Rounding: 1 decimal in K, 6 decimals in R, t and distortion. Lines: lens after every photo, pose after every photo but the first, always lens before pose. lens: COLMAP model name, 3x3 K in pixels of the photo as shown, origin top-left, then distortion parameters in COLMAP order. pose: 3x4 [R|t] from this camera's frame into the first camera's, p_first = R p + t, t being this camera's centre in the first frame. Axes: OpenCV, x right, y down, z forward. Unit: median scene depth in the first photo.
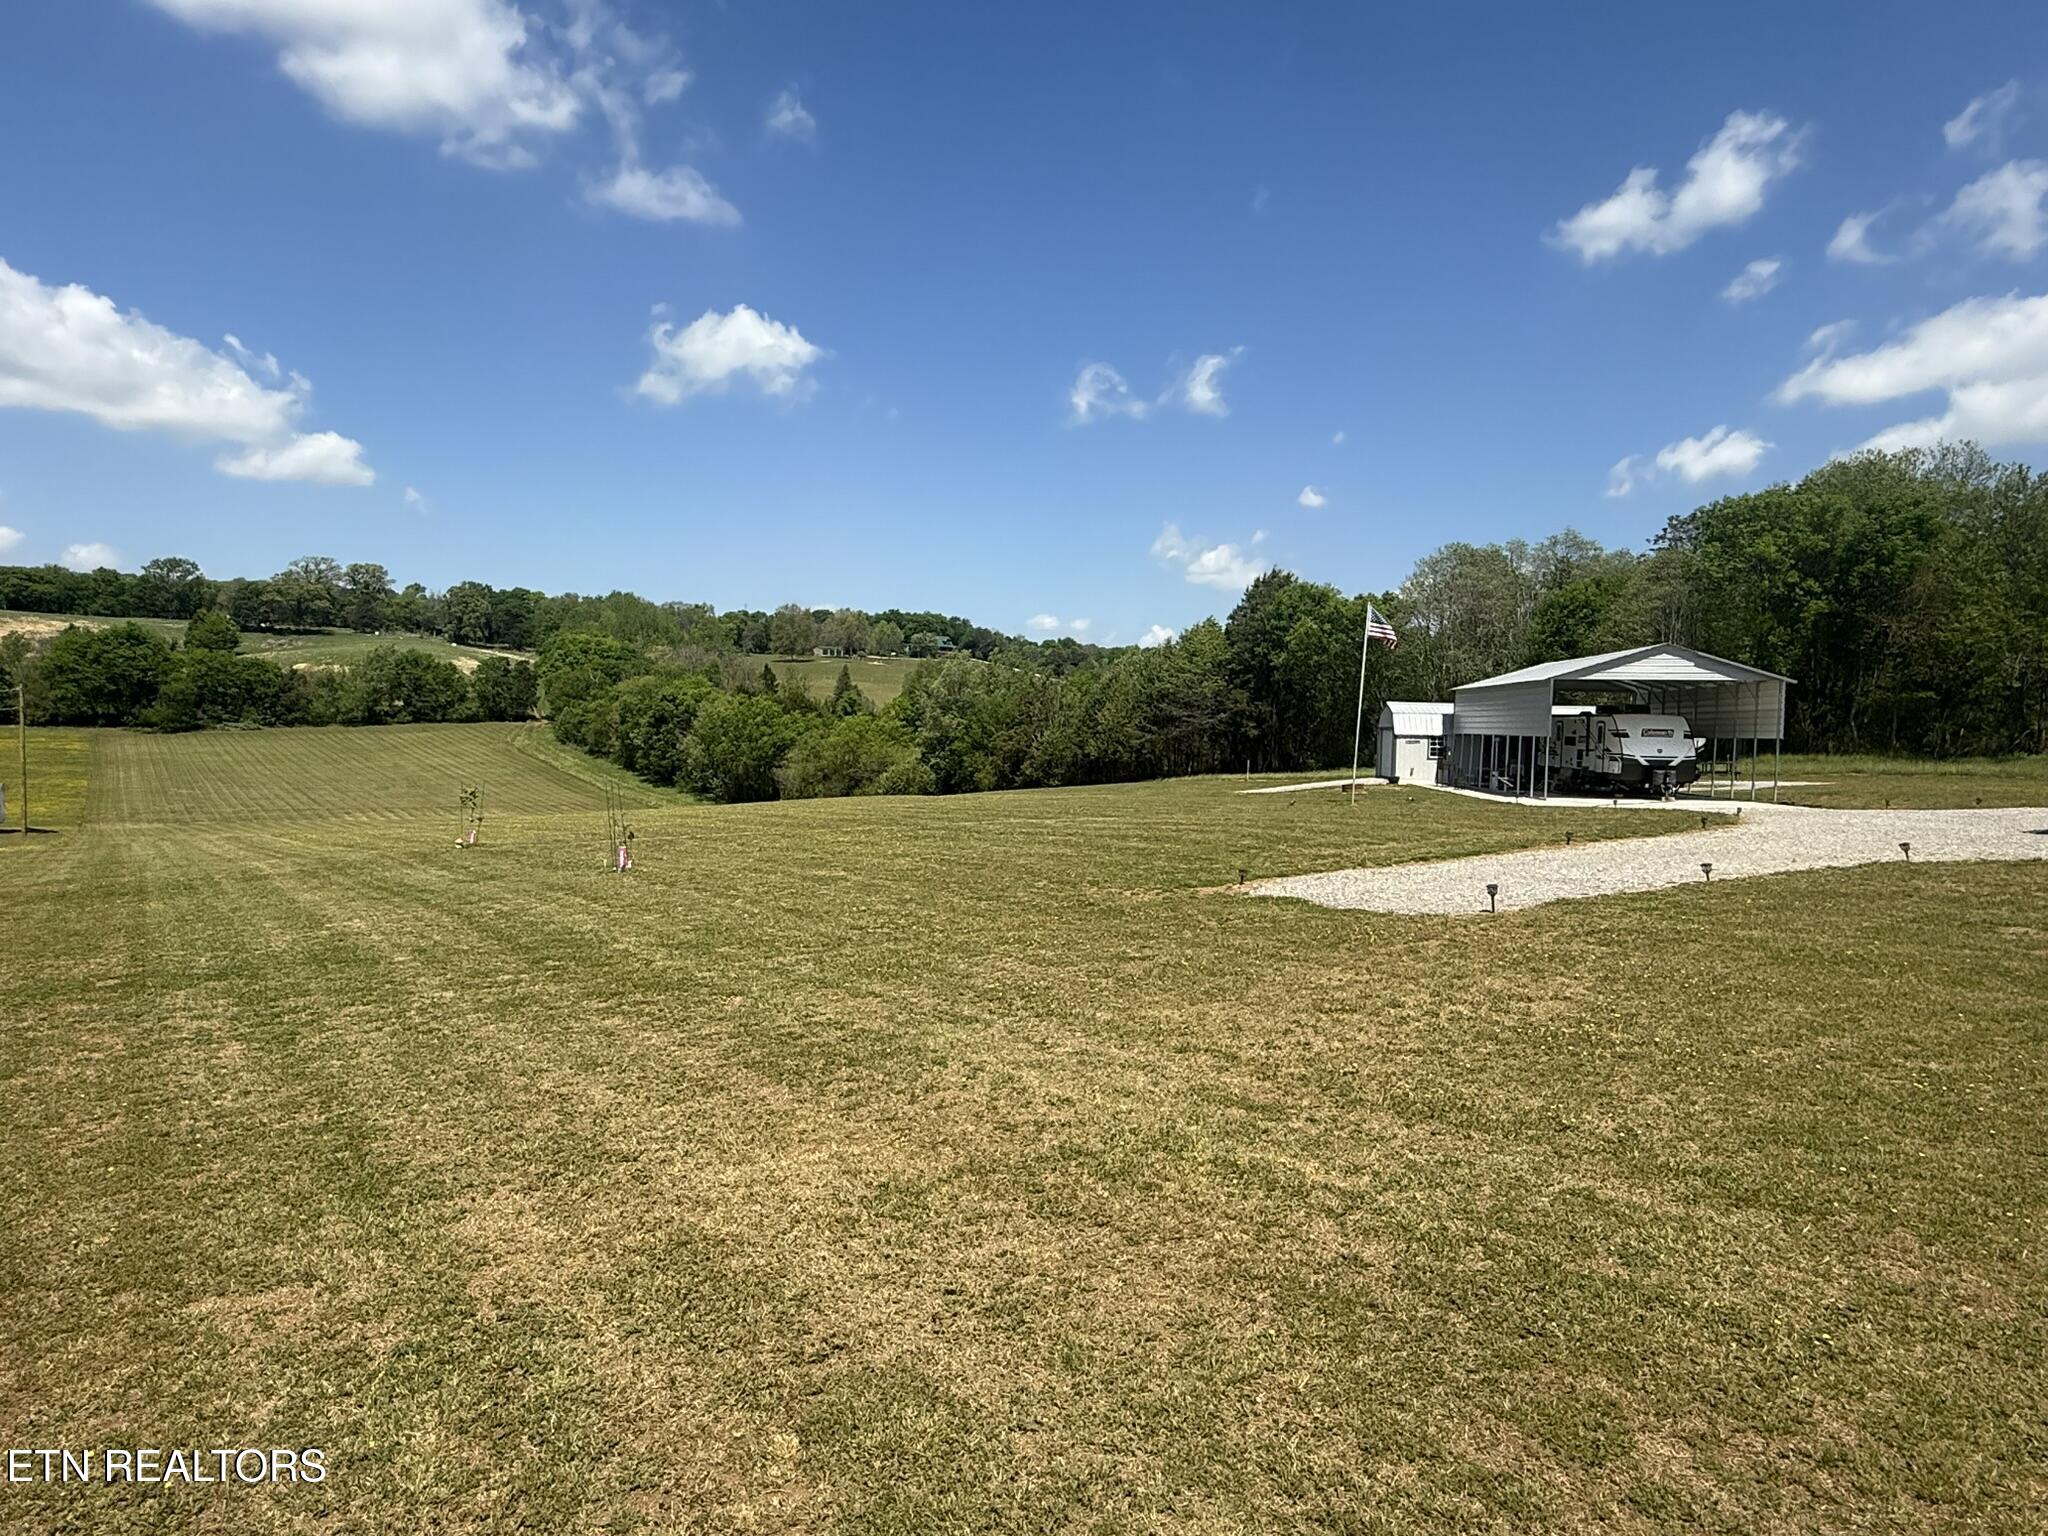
lens RADIAL K [[1265.3, 0, 1024.0], [0, 1265.3, 768.0], [0, 0, 1]] dist [-0.025255, 0.018246]
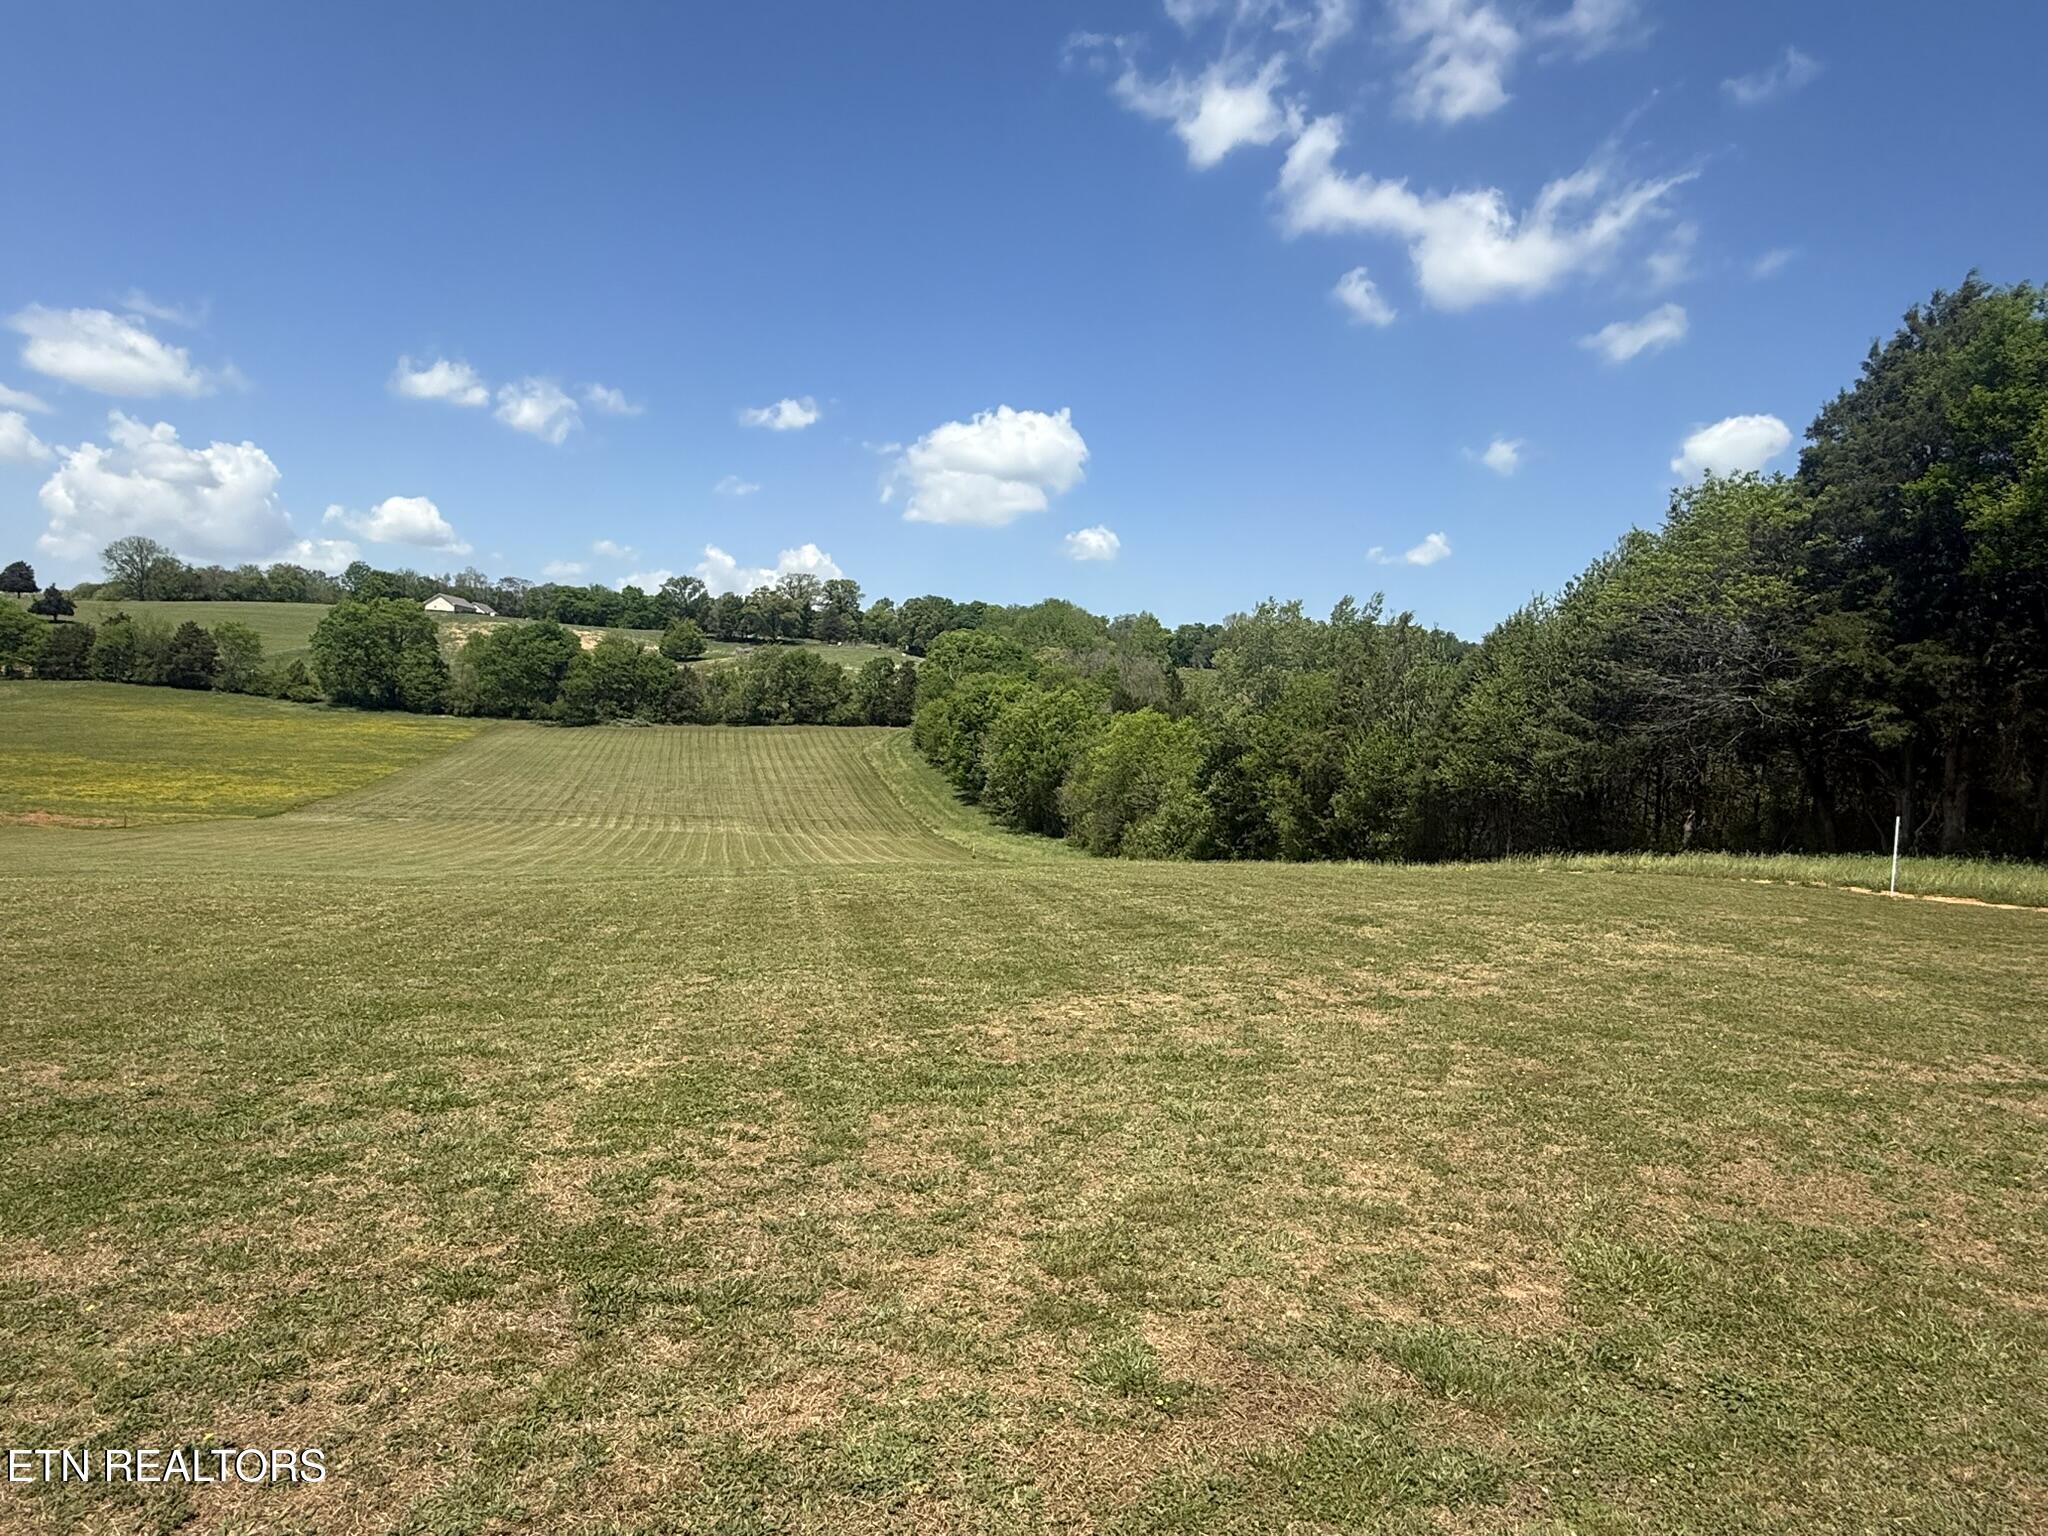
lens RADIAL K [[1197.0, 0, 1024.0], [0, 1197.0, 768.0], [0, 0, 1]] dist [-0.000744, 0.002443]
pose [[0.917669, 0.037920, -0.395532, 0.036459], [-0.045435, 0.998921, -0.009645, -0.002064], [0.394740, 0.026821, 0.918401, 0.232285]]
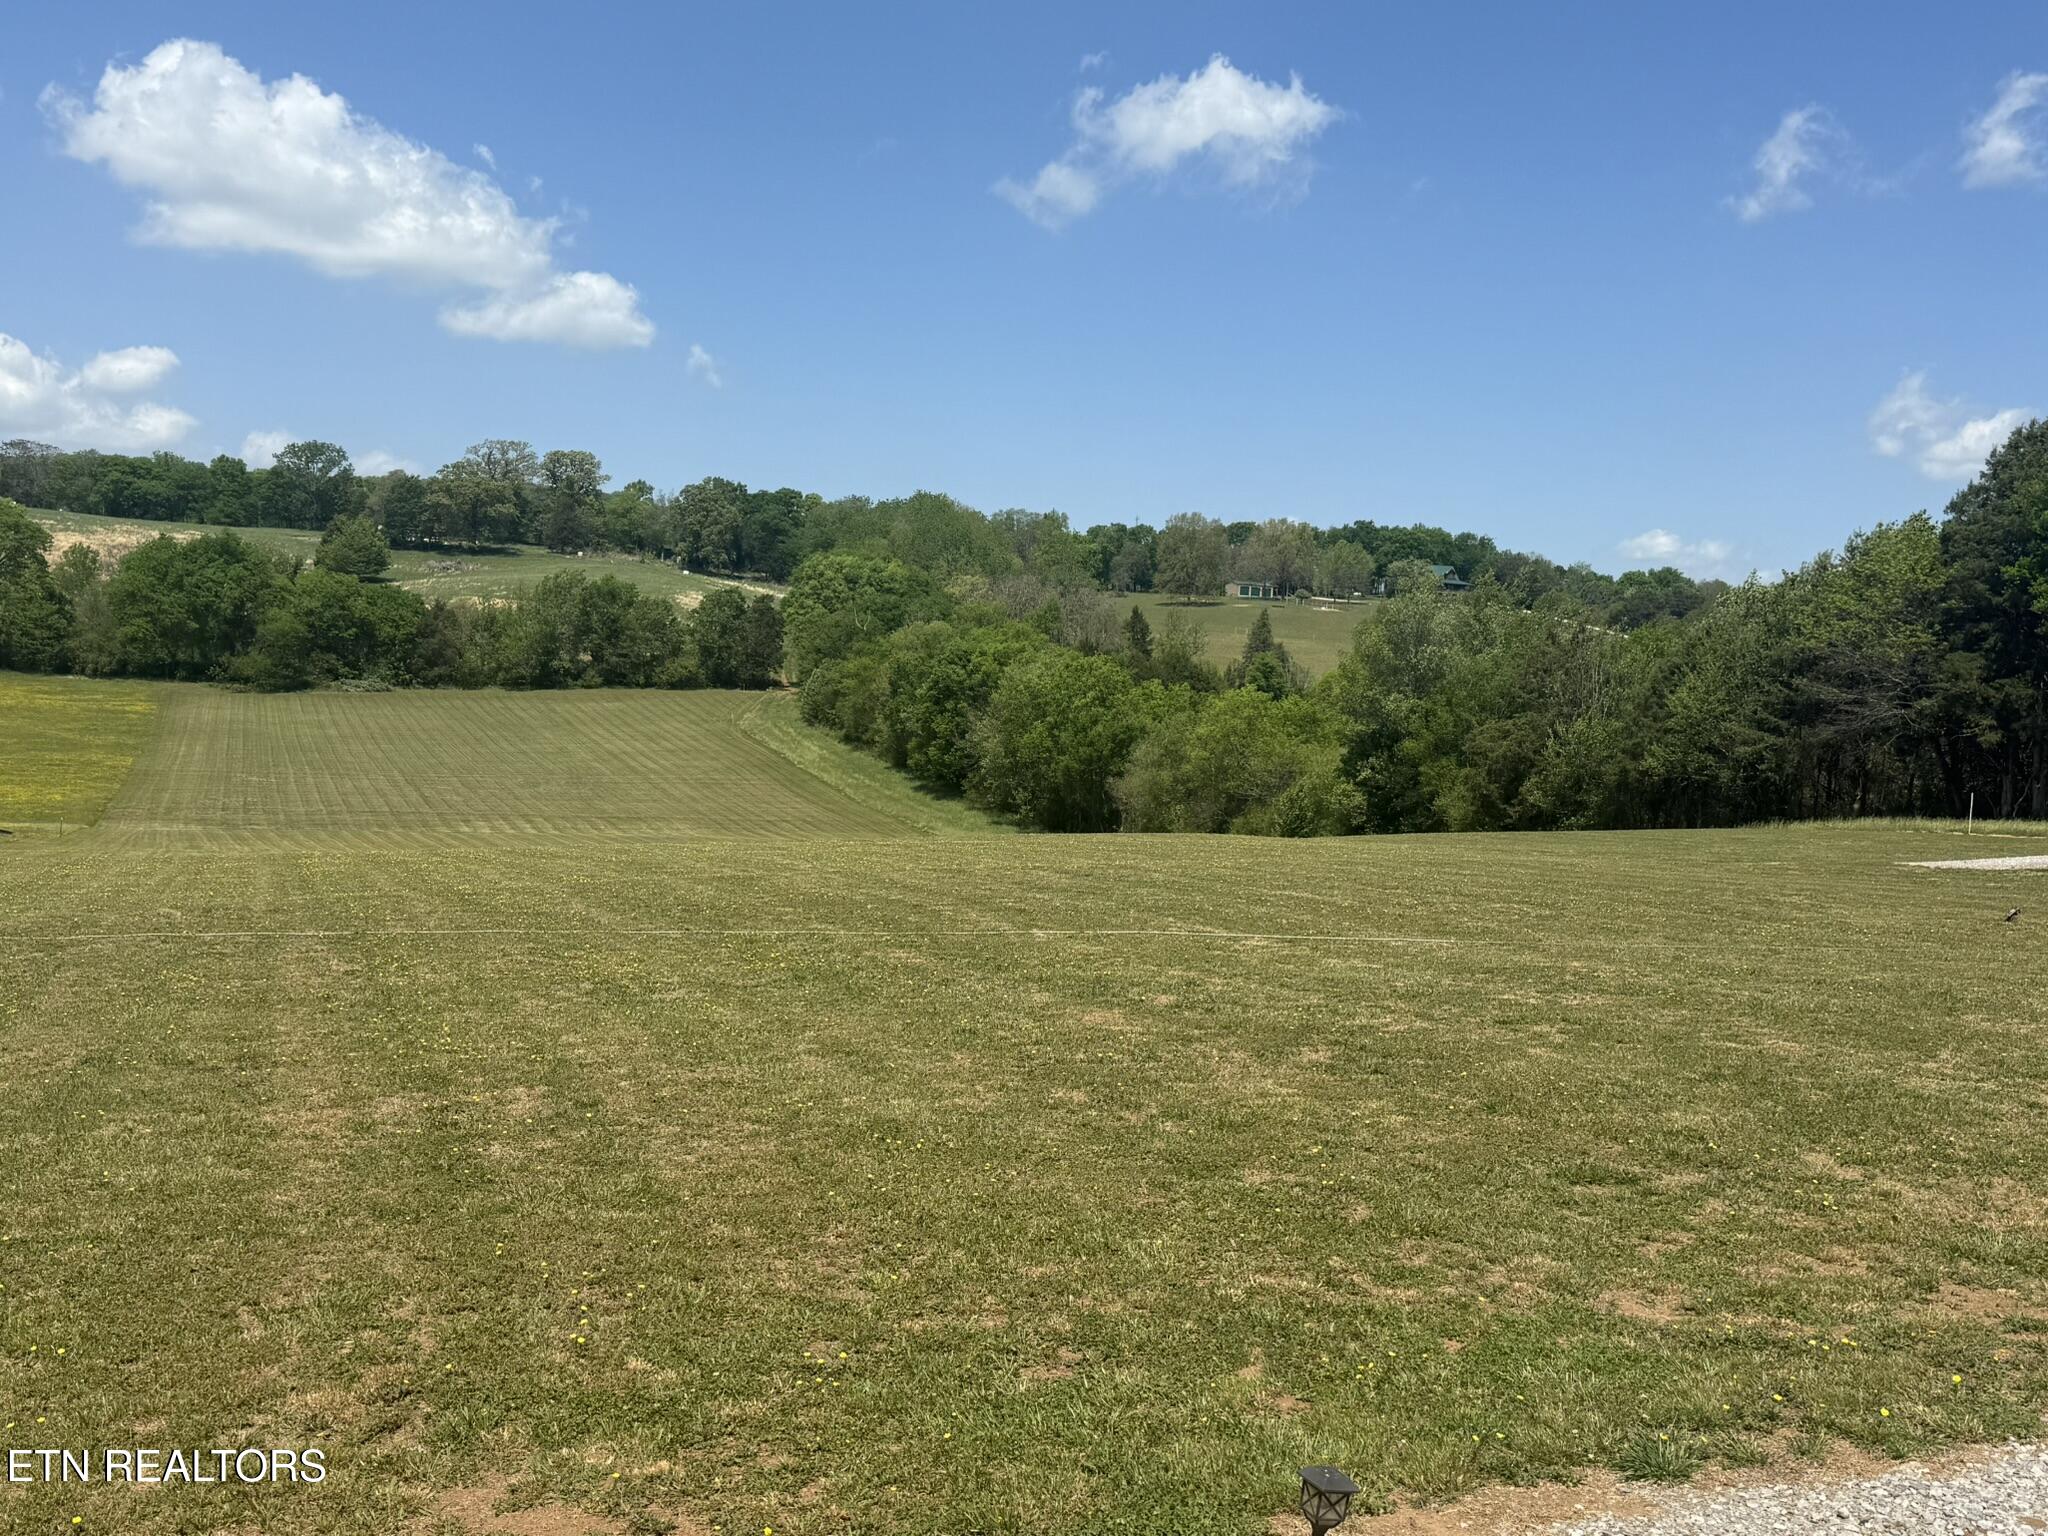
lens RADIAL K [[1995.8, 0, 997.4], [0, 1995.8, 766.1], [0, 0, 1]] dist [0.197696, -0.445846]
pose [[0.958844, 0.033950, -0.281896, 0.012464], [-0.035618, 0.999365, -0.000792, -0.000959], [0.281691, 0.010800, 0.959444, 0.044626]]
